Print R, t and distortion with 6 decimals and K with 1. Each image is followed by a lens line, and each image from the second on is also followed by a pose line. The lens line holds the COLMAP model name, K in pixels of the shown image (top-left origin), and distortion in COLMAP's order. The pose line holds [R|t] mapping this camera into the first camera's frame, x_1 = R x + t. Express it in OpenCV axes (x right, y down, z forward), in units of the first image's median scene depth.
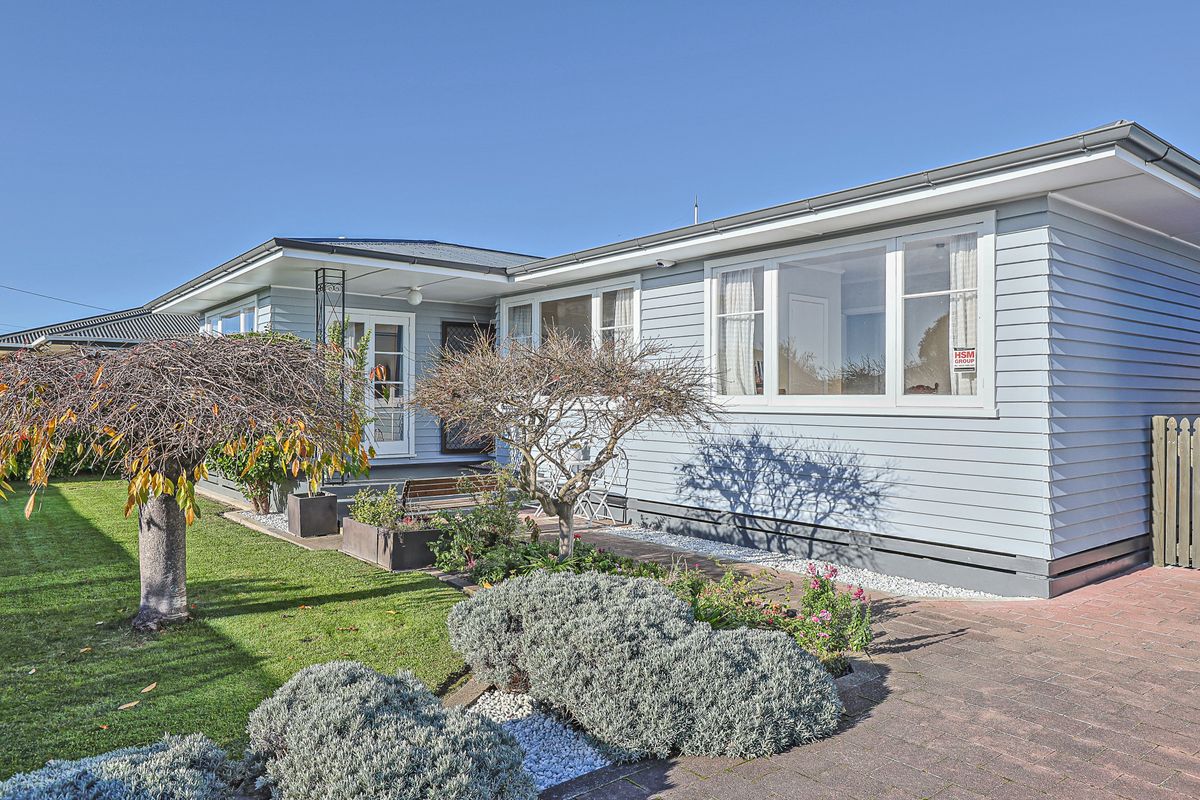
lens RADIAL K [[798.6, 0, 599.3], [0, 798.6, 397.4], [0, 0, 1]] dist [-0.011238, 0.002039]
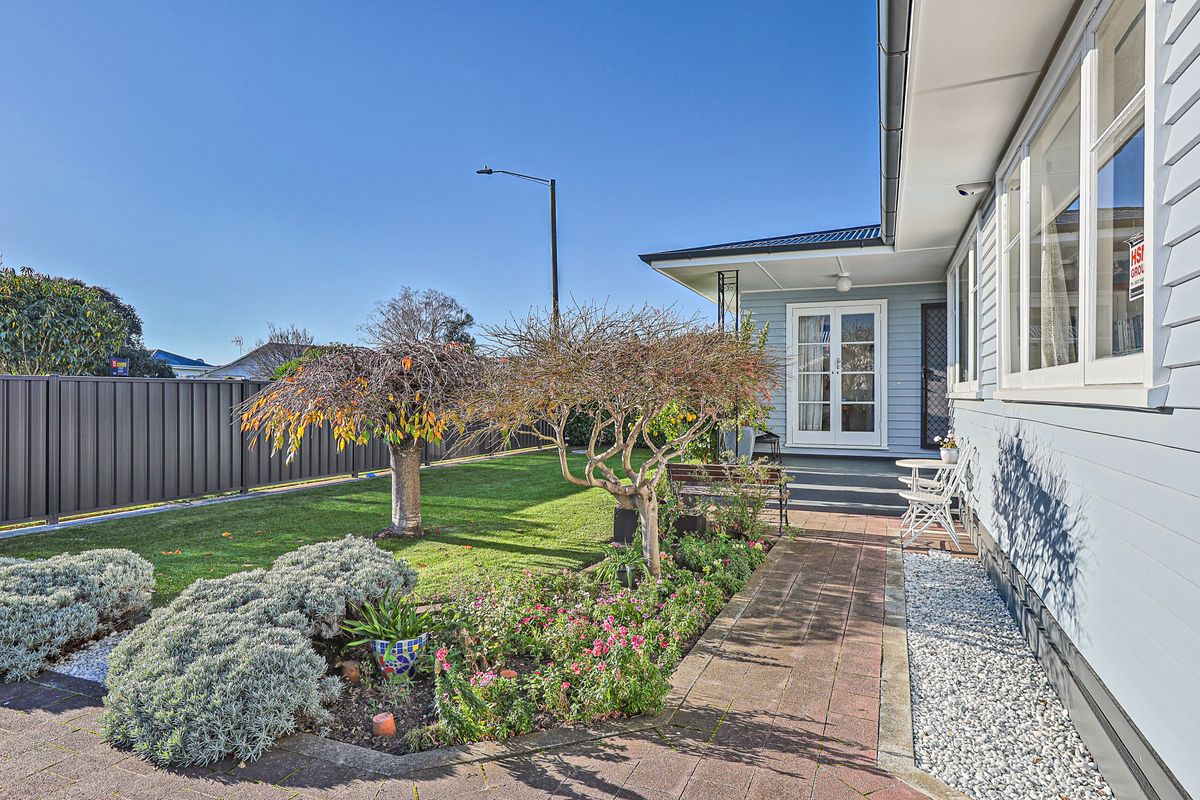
lens RADIAL K [[690.1, 0, 597.7], [0, 690.1, 393.2], [0, 0, 1]] dist [-0.003711, 0.001004]
pose [[0.471704, -0.005769, -0.881738, 0.490104], [0.003647, 0.999983, -0.004591, 0.013956], [0.881749, -0.001050, 0.471717, 0.450409]]
